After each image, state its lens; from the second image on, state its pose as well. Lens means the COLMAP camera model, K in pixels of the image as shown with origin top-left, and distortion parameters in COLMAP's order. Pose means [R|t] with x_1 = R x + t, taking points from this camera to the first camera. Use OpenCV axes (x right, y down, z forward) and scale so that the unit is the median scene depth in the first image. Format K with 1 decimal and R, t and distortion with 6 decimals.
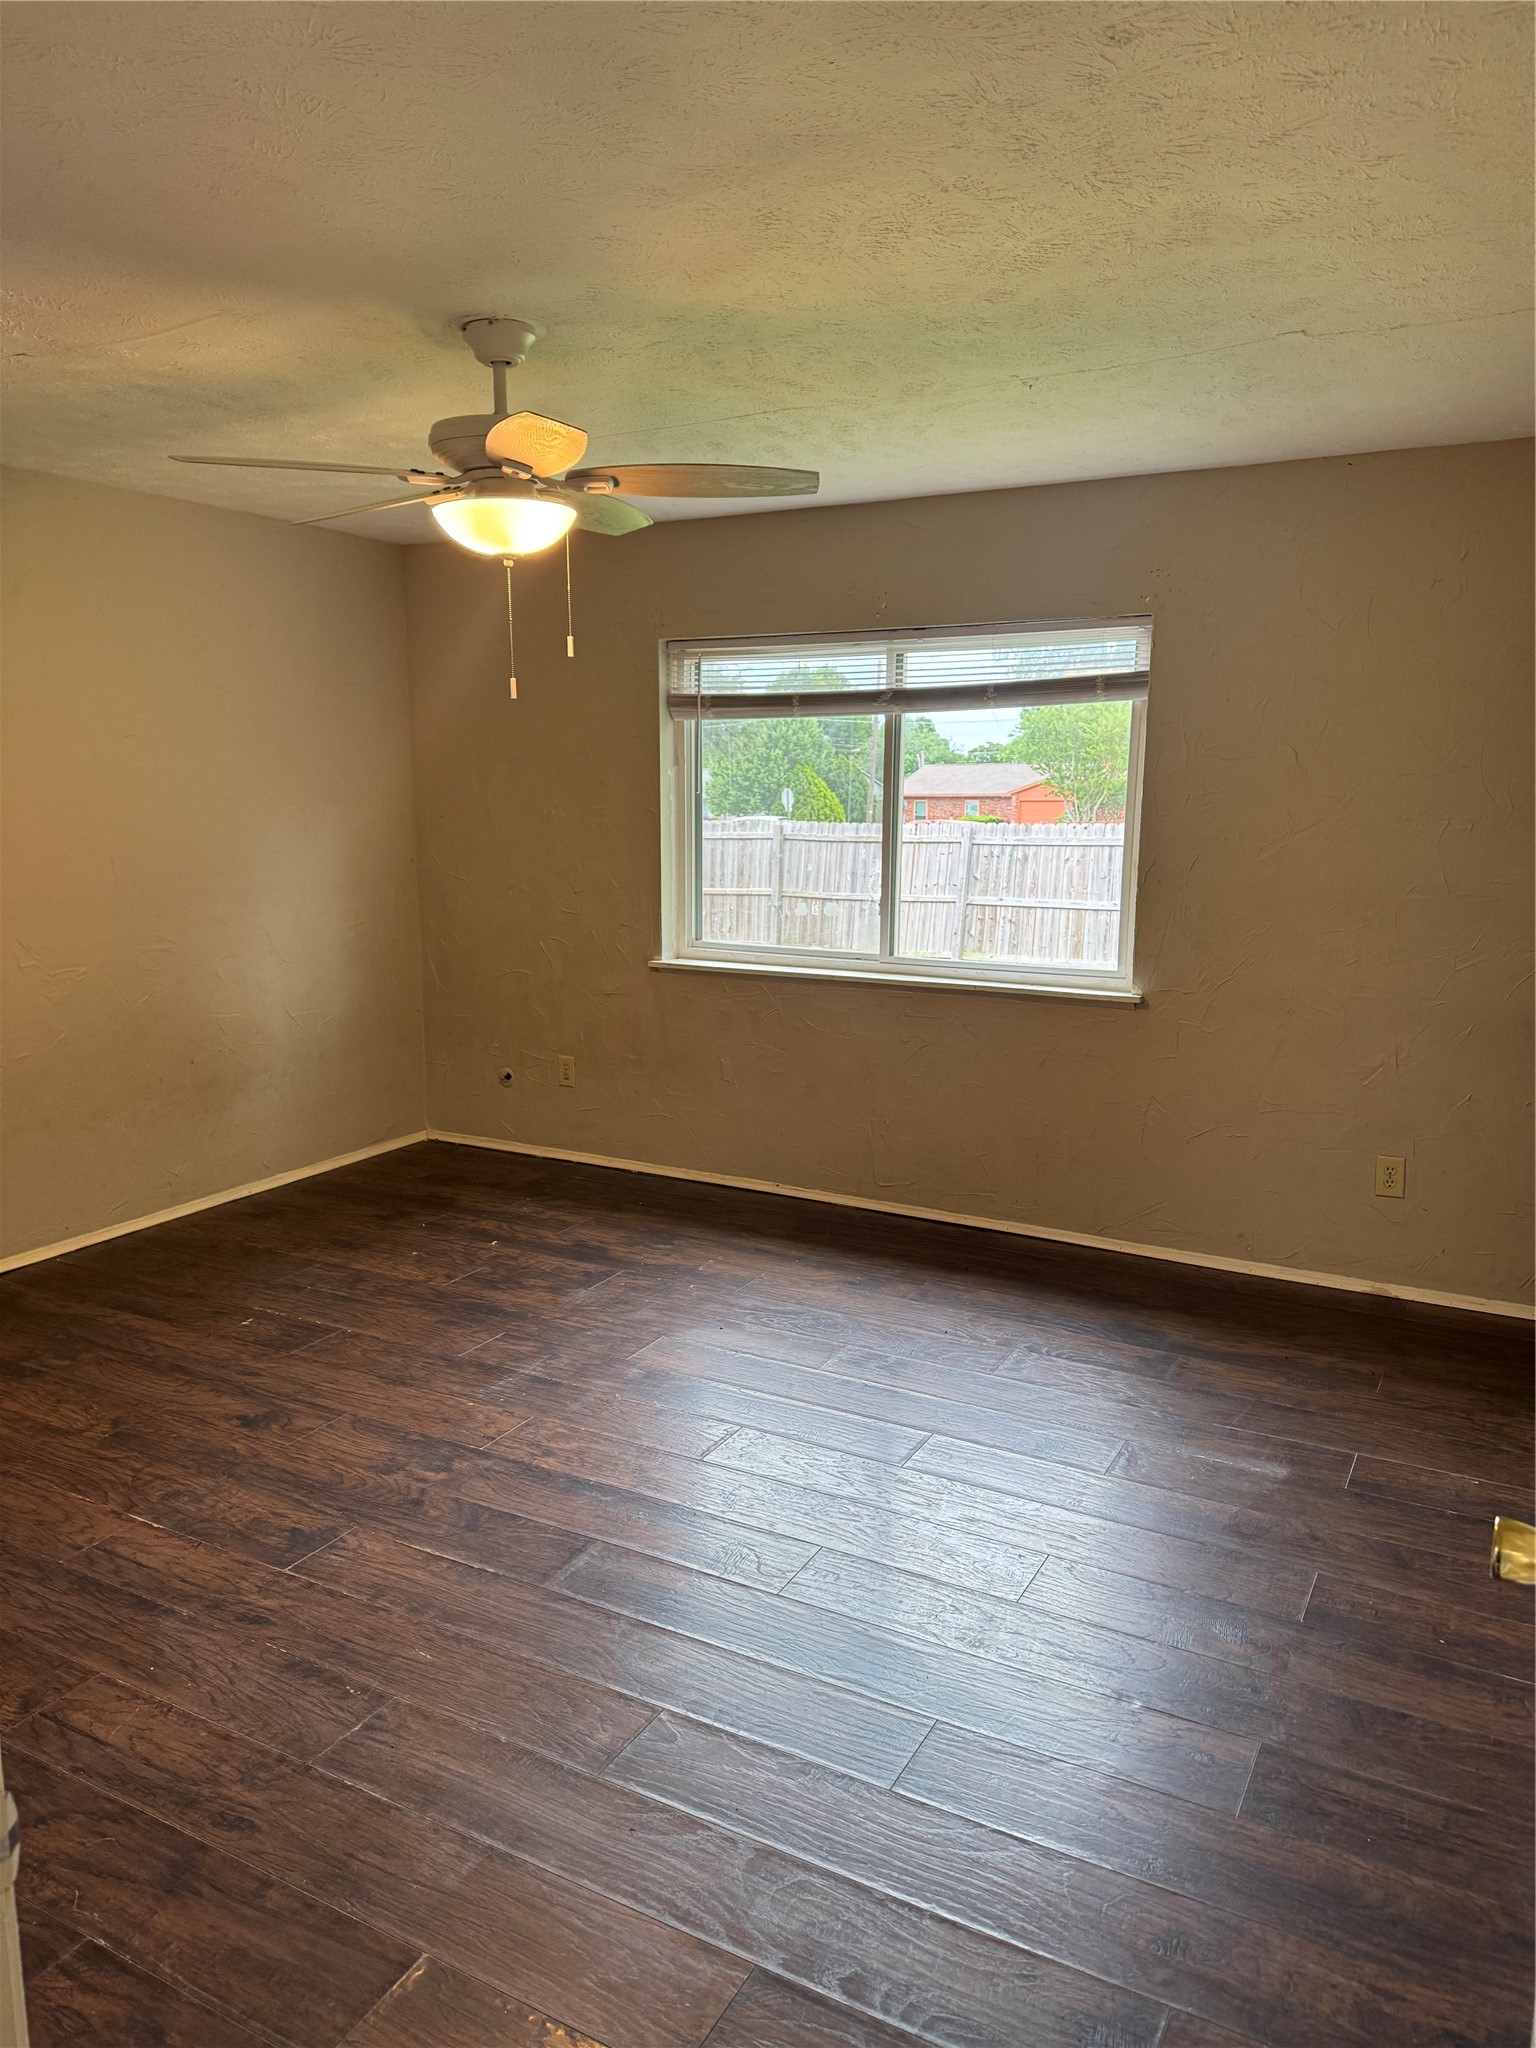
lens RADIAL K [[1415.7, 0, 768.0], [0, 1415.7, 1024.0], [0, 0, 1]] dist [0.117909, -0.165609]
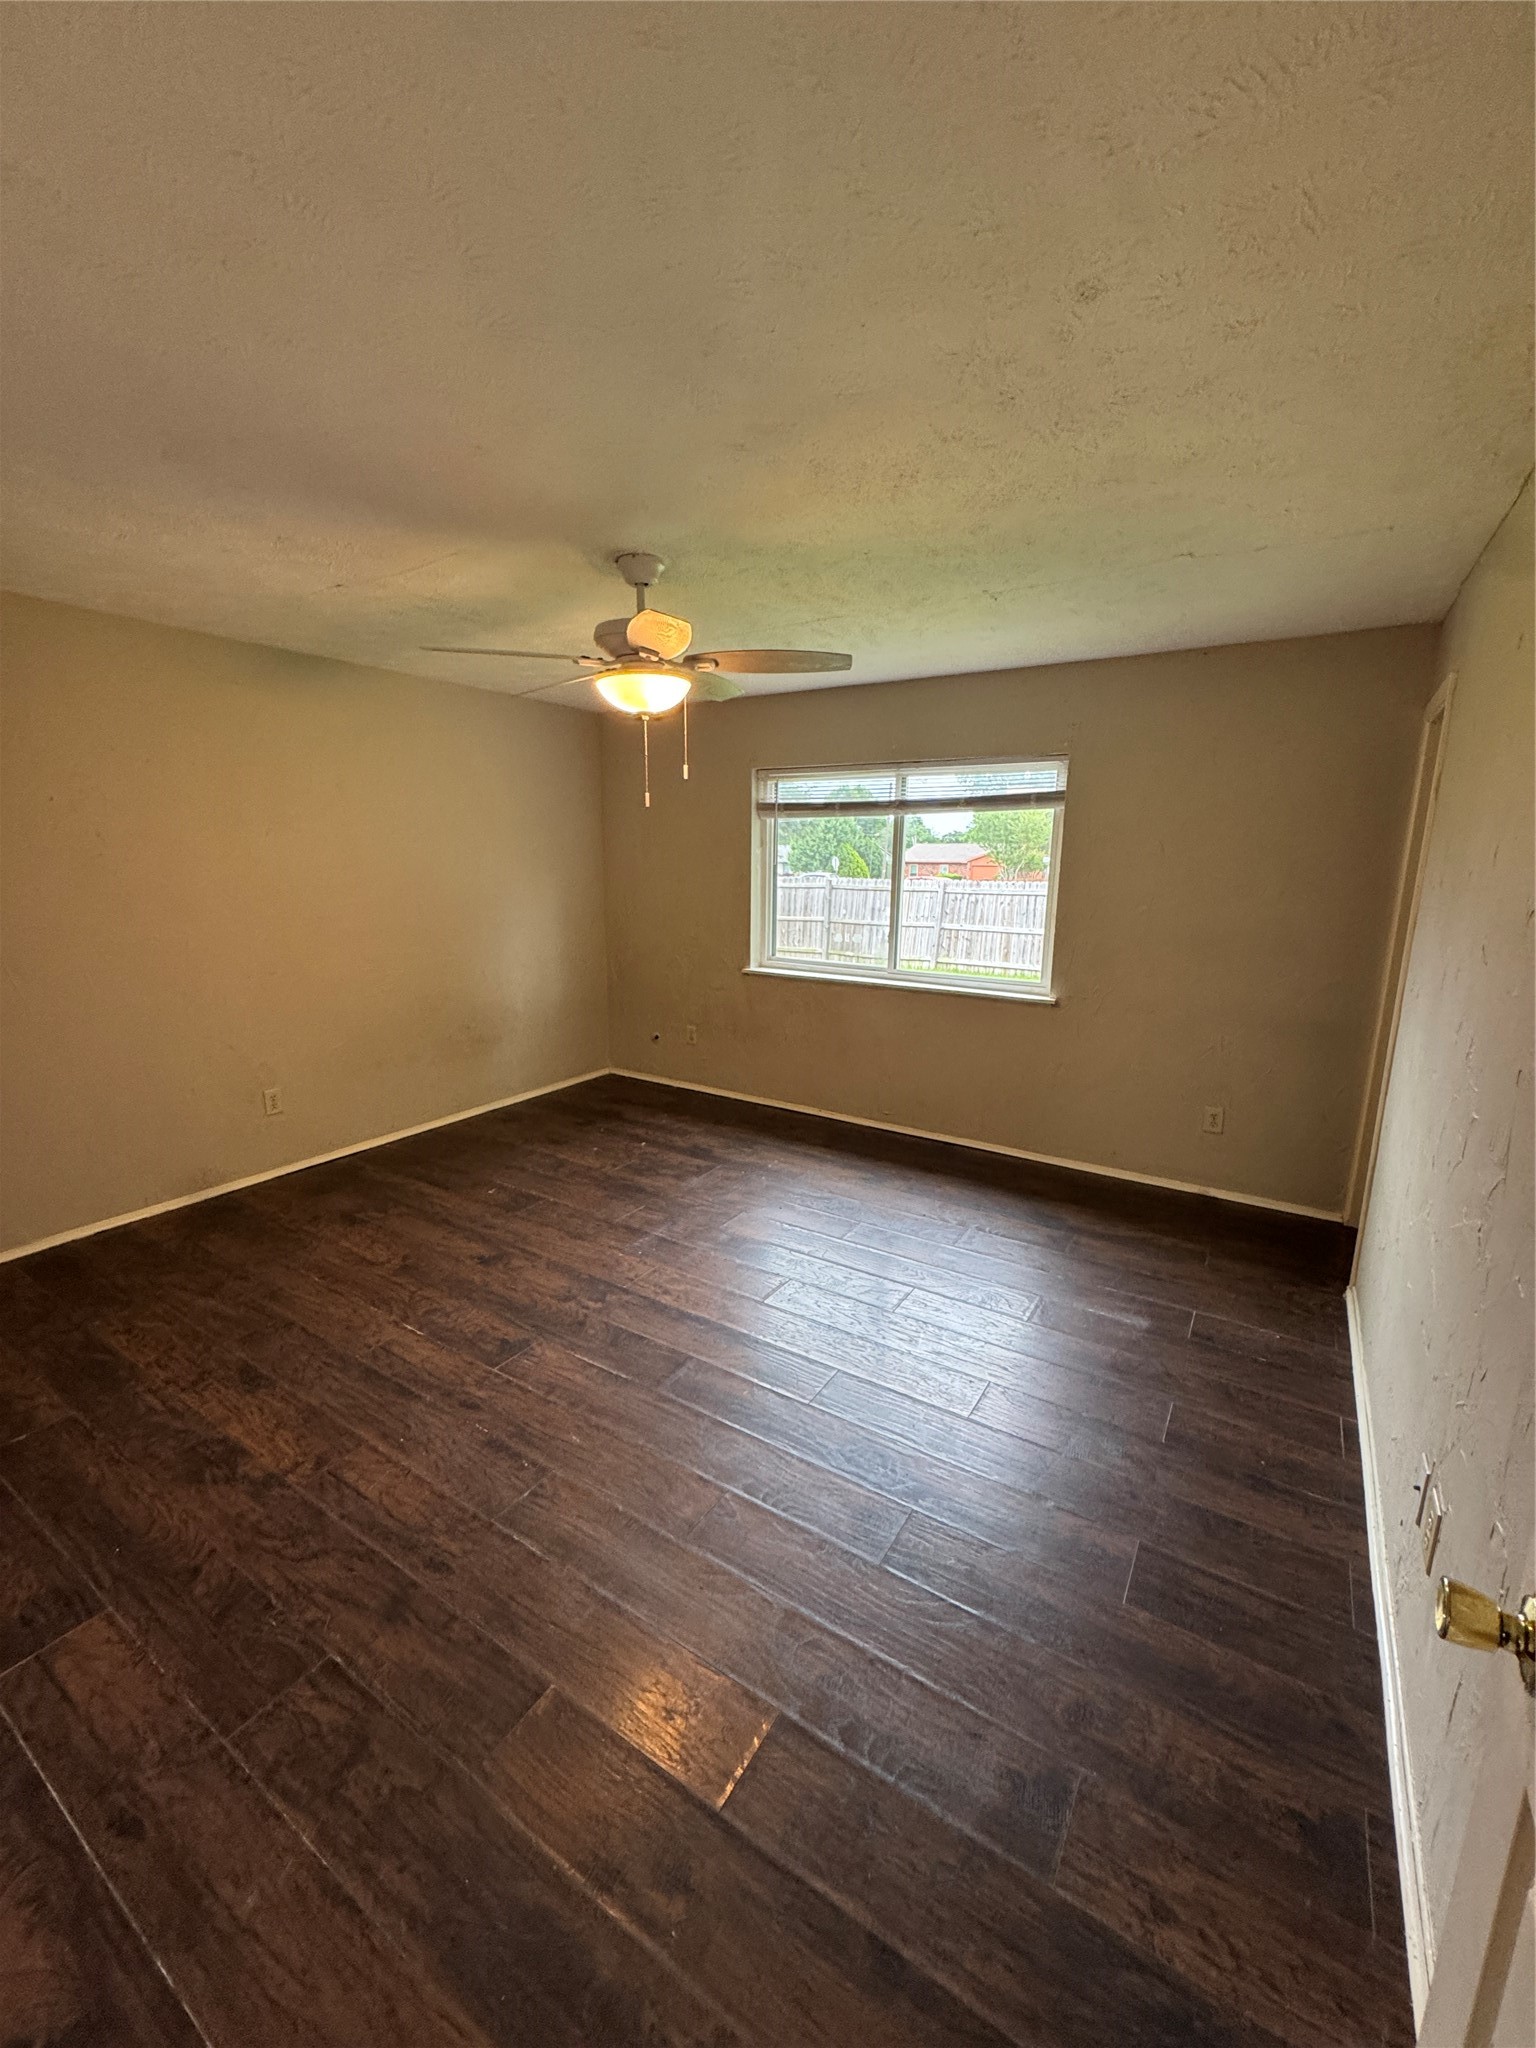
lens RADIAL K [[815.3, 0, 771.5], [0, 815.3, 1017.9], [0, 0, 1]] dist [-0.000311, -0.000107]
pose [[0.997924, 0.019566, -0.061360, 0.010699], [-0.017608, 0.999324, 0.032280, -0.031996], [0.061950, -0.031133, 0.997594, 0.130521]]
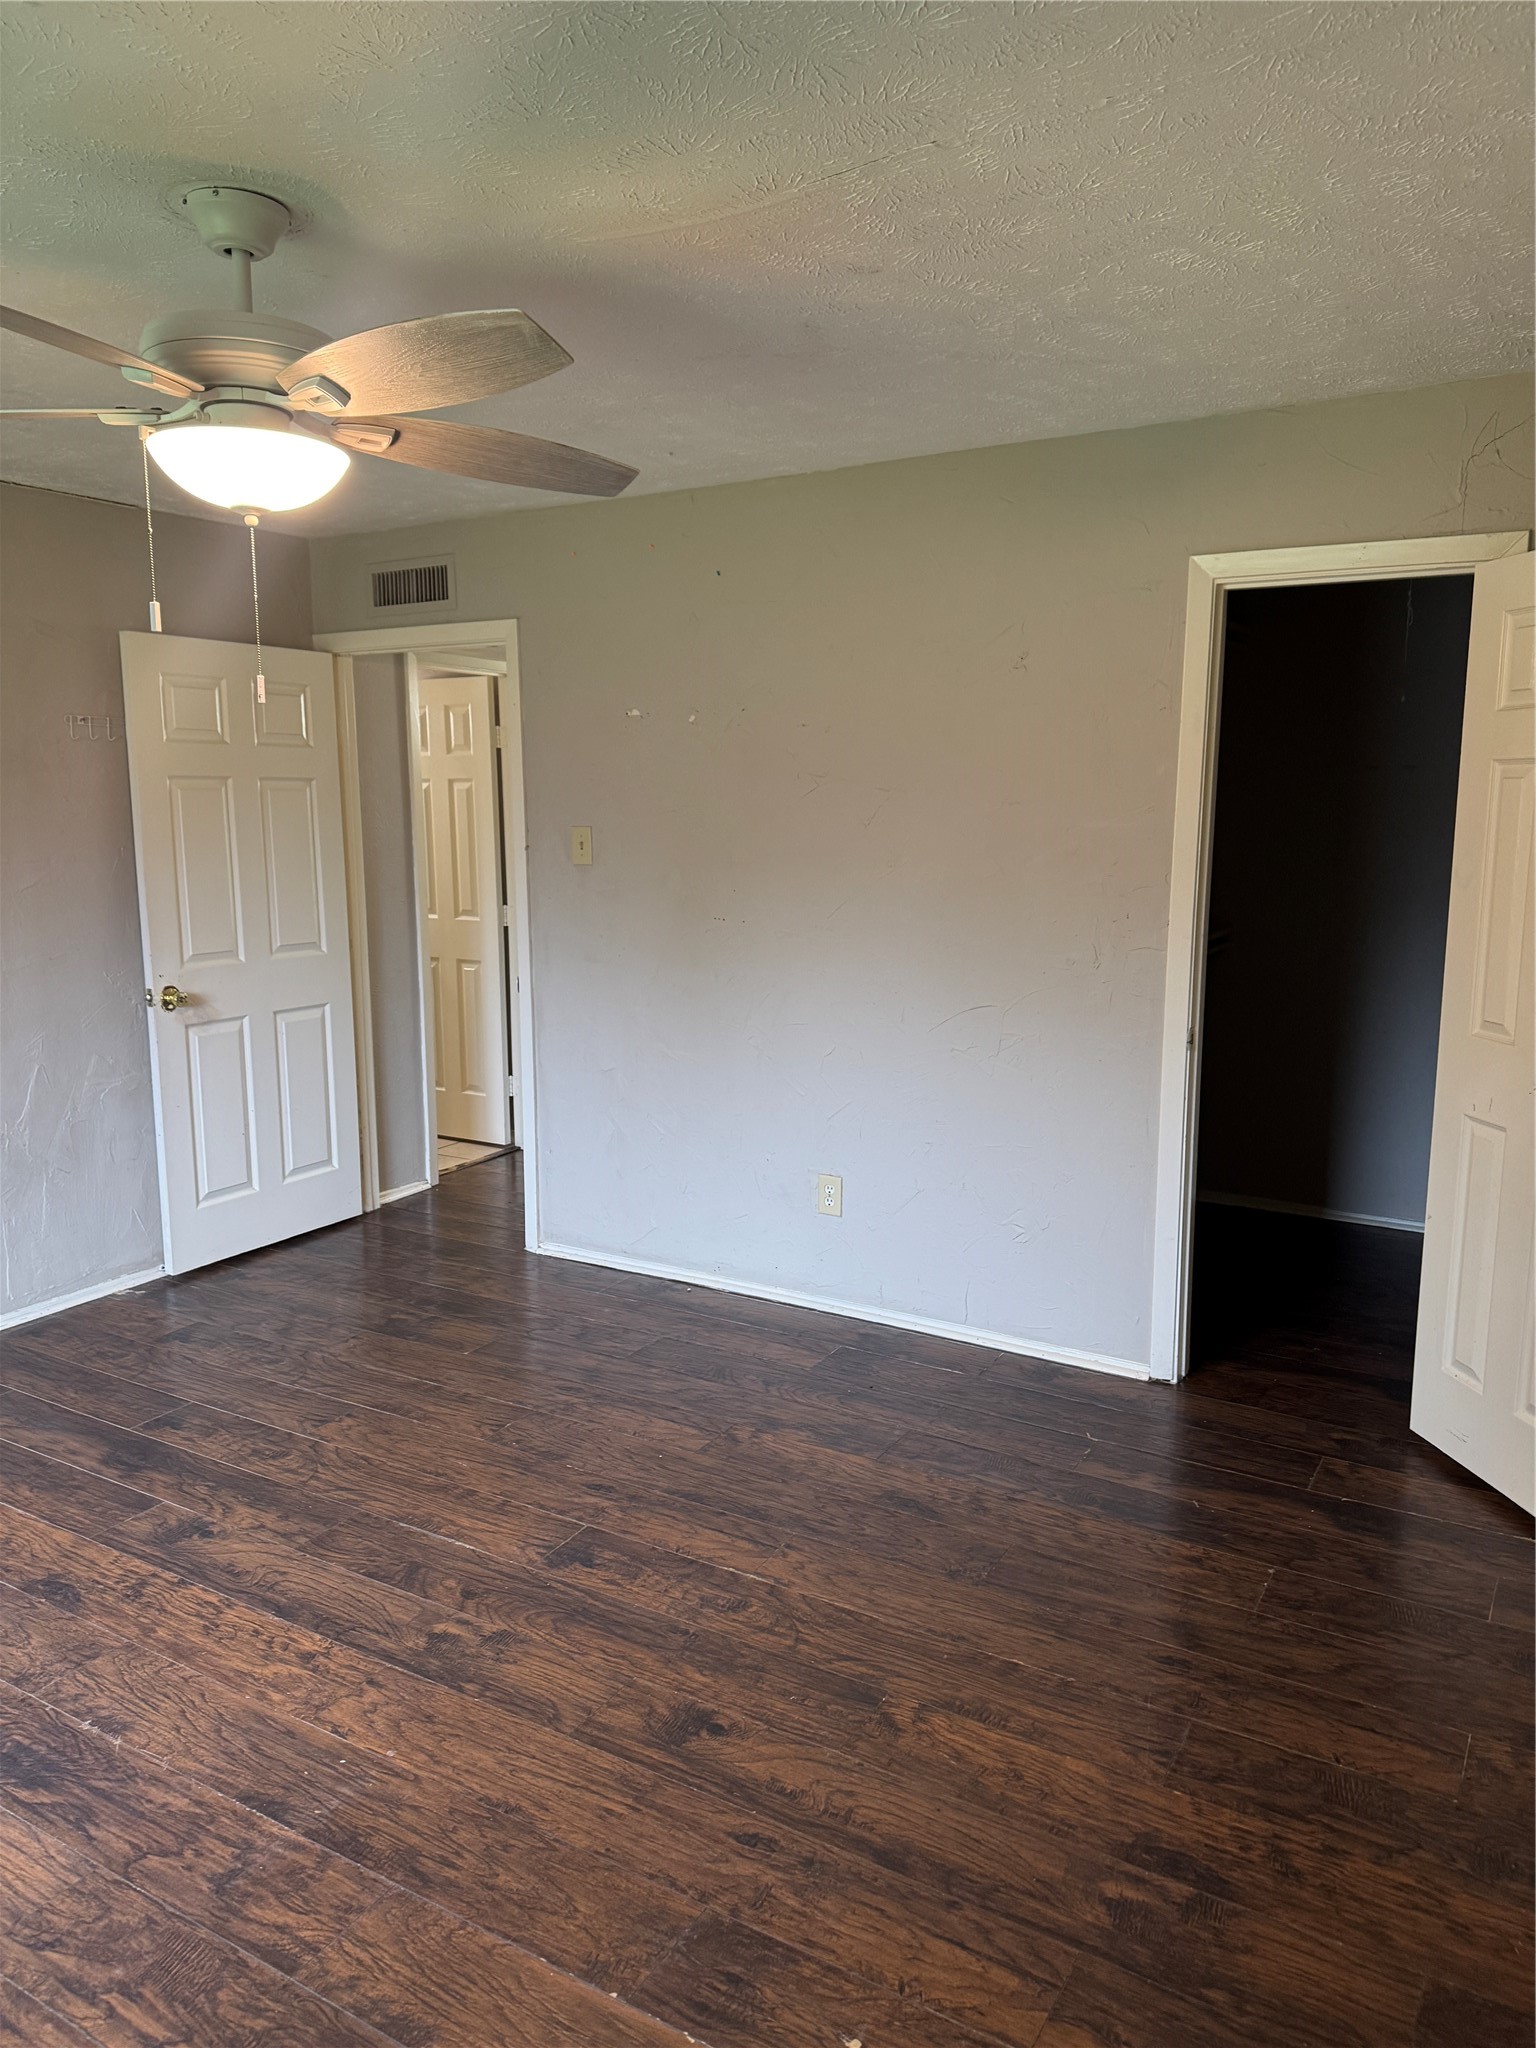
lens RADIAL K [[1469.1, 0, 735.8], [0, 1469.1, 1029.0], [0, 0, 1]] dist [-0.001127, 0.001949]
pose [[-0.998026, -0.003382, 0.062712, -0.452880], [0.016568, 0.948997, 0.314850, -0.288745], [-0.060578, 0.315267, -0.947068, 1.693968]]
